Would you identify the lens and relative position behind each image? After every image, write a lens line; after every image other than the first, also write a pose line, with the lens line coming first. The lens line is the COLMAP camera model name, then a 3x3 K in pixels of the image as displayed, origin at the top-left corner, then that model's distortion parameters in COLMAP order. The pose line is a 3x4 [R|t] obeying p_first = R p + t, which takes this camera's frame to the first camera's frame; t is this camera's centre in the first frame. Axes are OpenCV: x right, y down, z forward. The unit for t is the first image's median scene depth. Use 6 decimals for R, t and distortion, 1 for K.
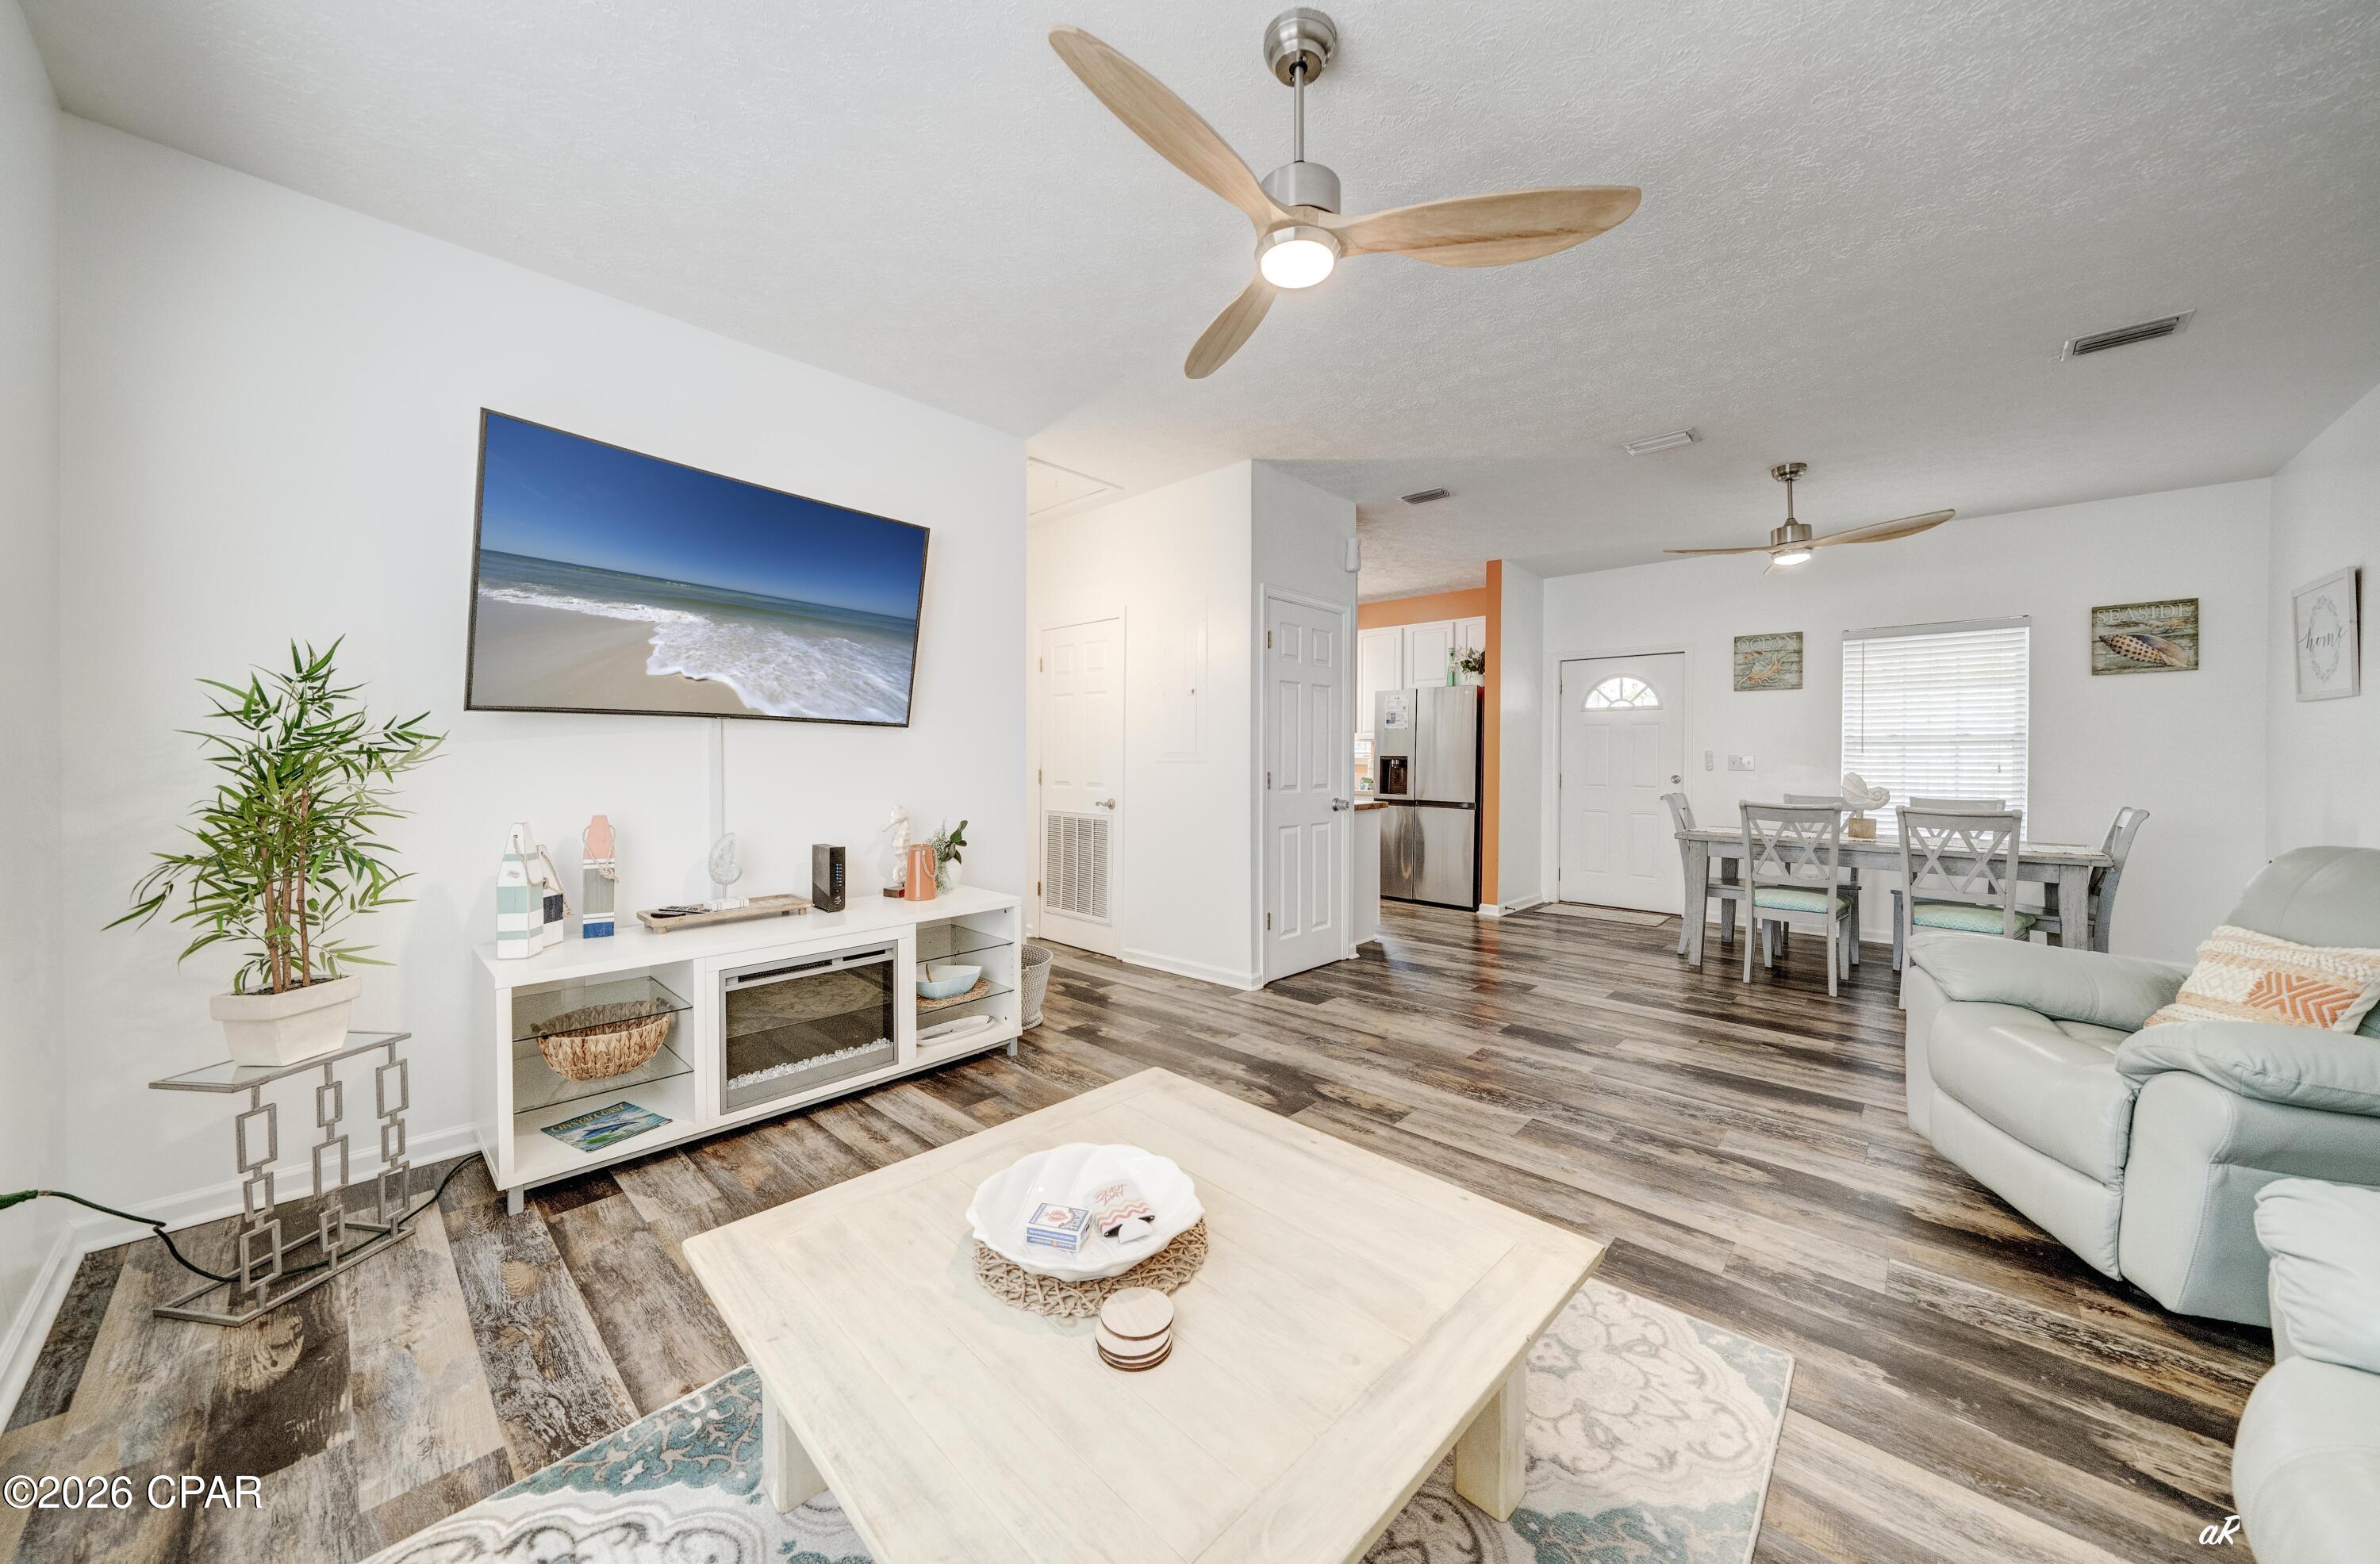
lens RADIAL K [[807.1, 0, 1184.9], [0, 807.1, 762.3], [0, 0, 1]] dist [-0.000112, -0.000087]
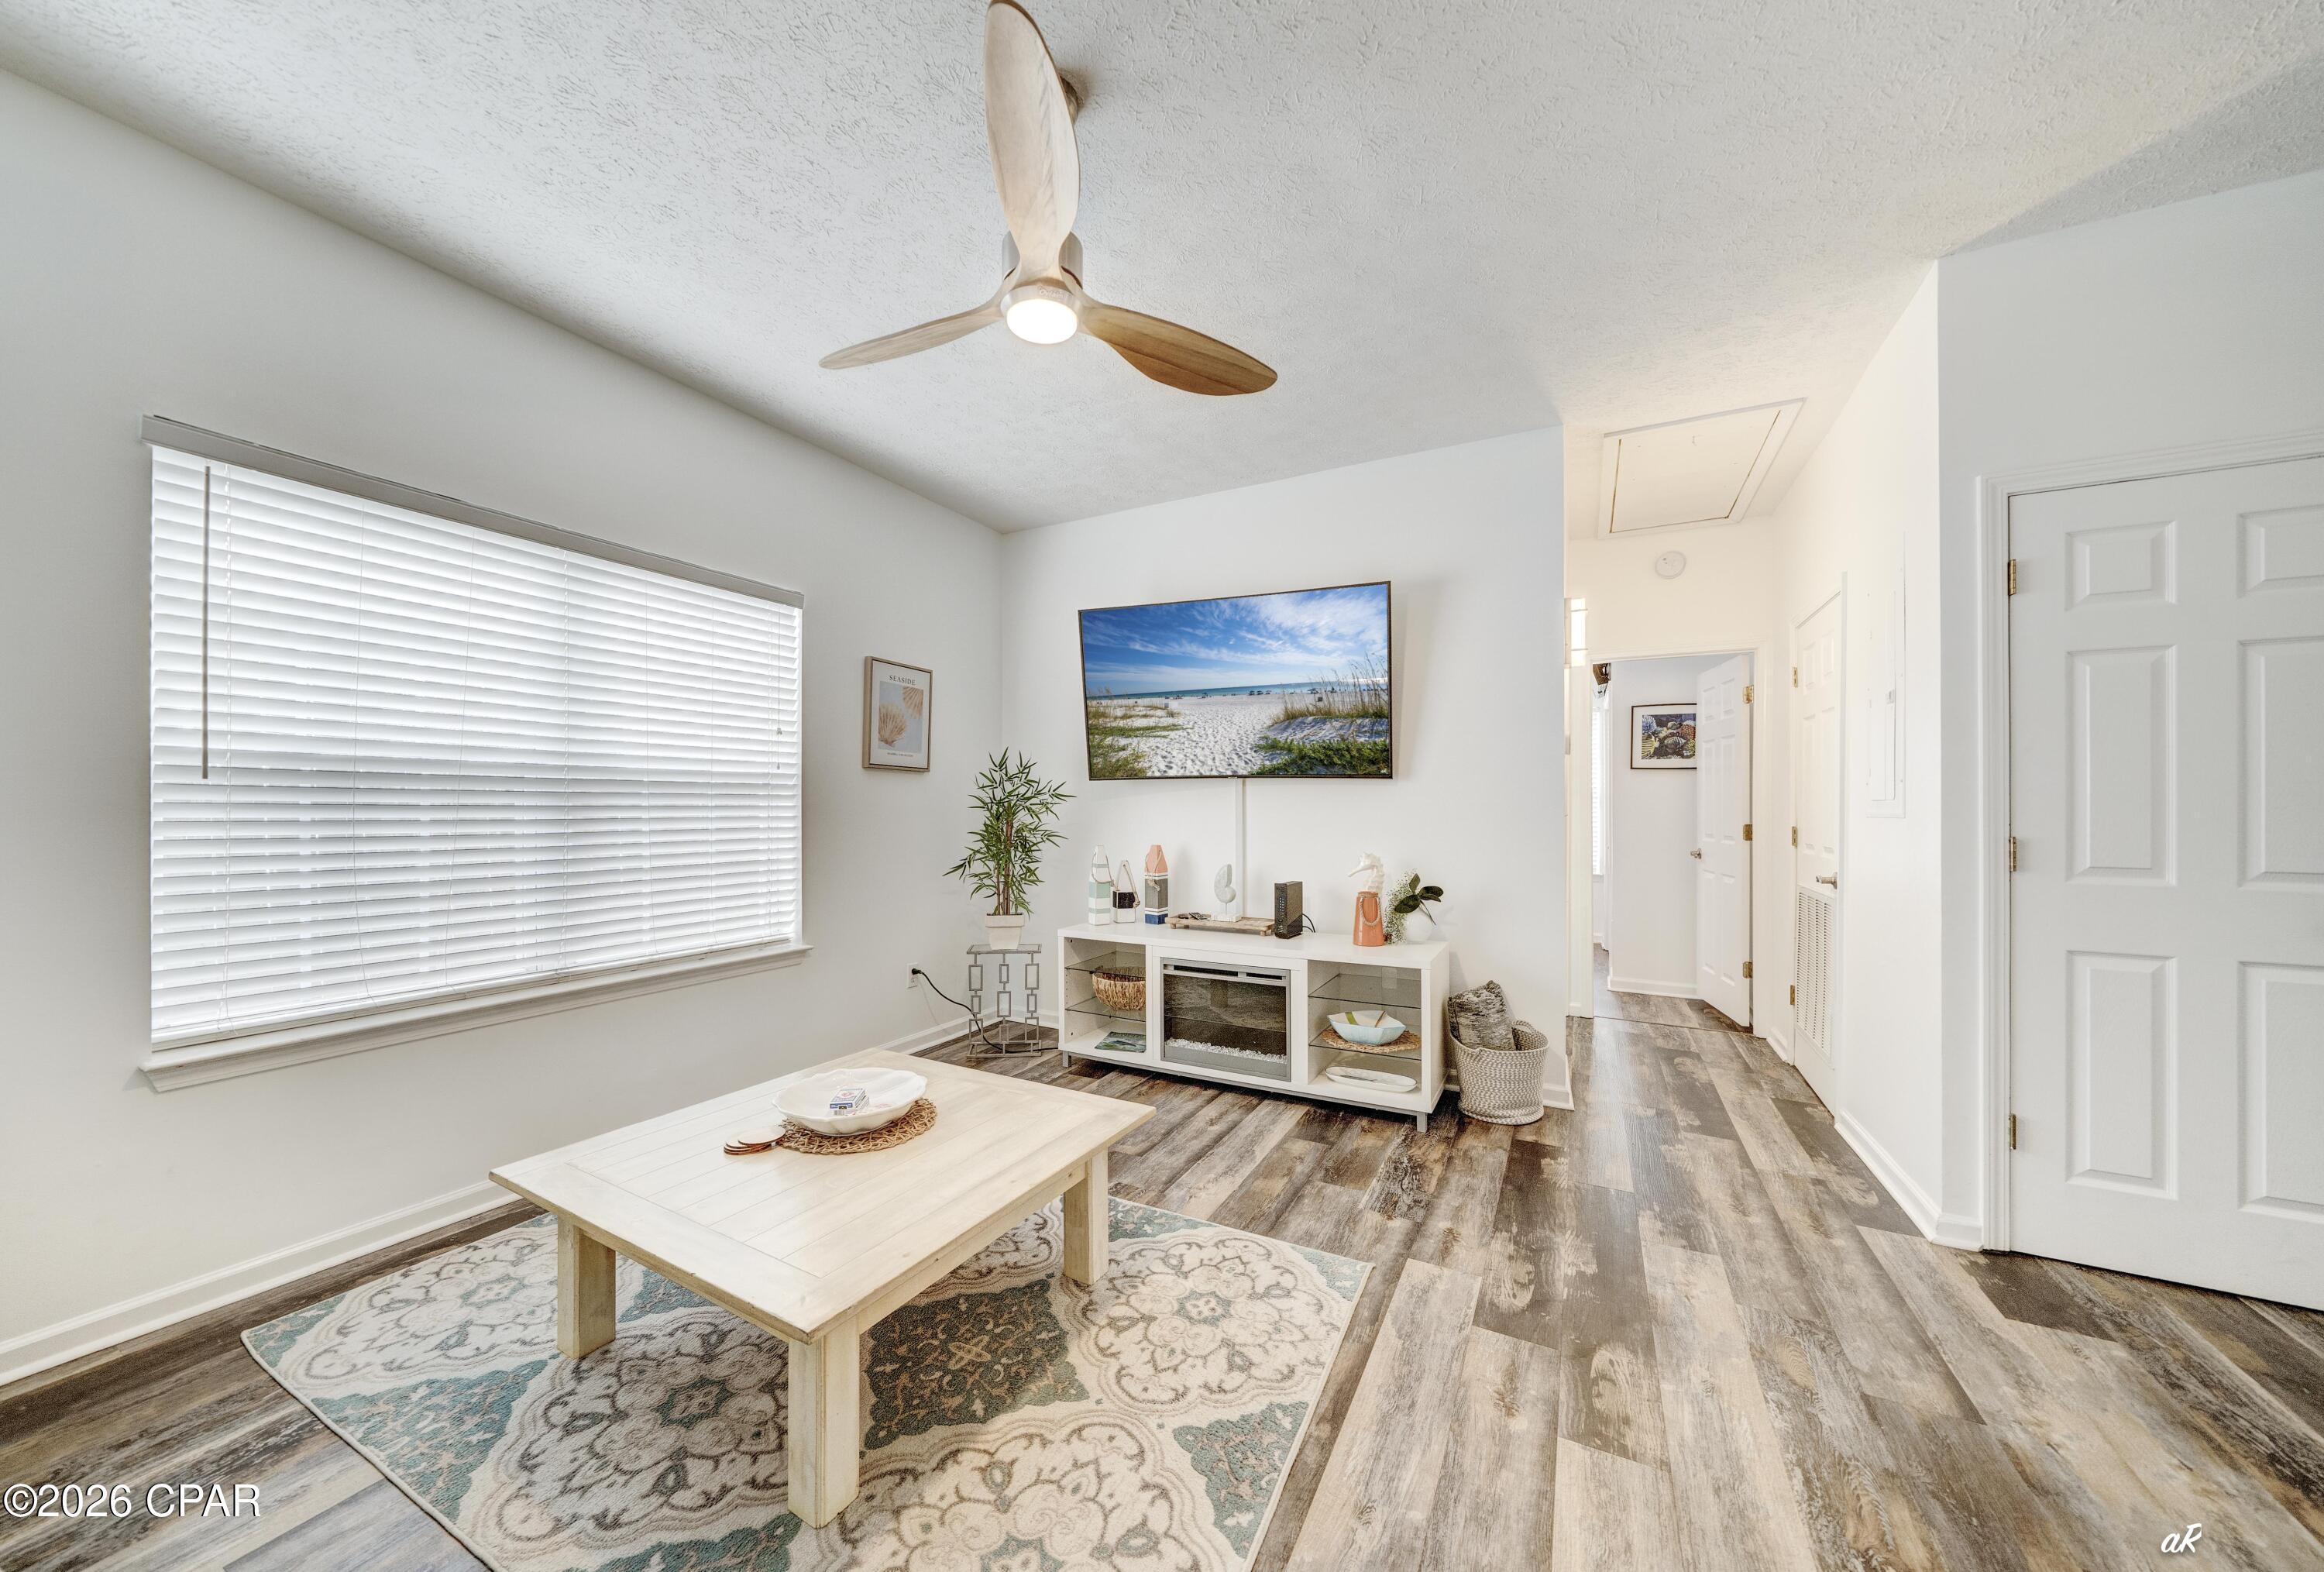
lens RADIAL K [[832.5, 0, 1156.0], [0, 832.5, 802.9], [0, 0, 1]] dist [-0.001154, -0.000126]
pose [[0.267079, -0.002752, -0.963671, 0.758737], [-0.008700, 0.999948, -0.005267, -0.004756], [0.963635, 0.009790, 0.267042, 0.549231]]
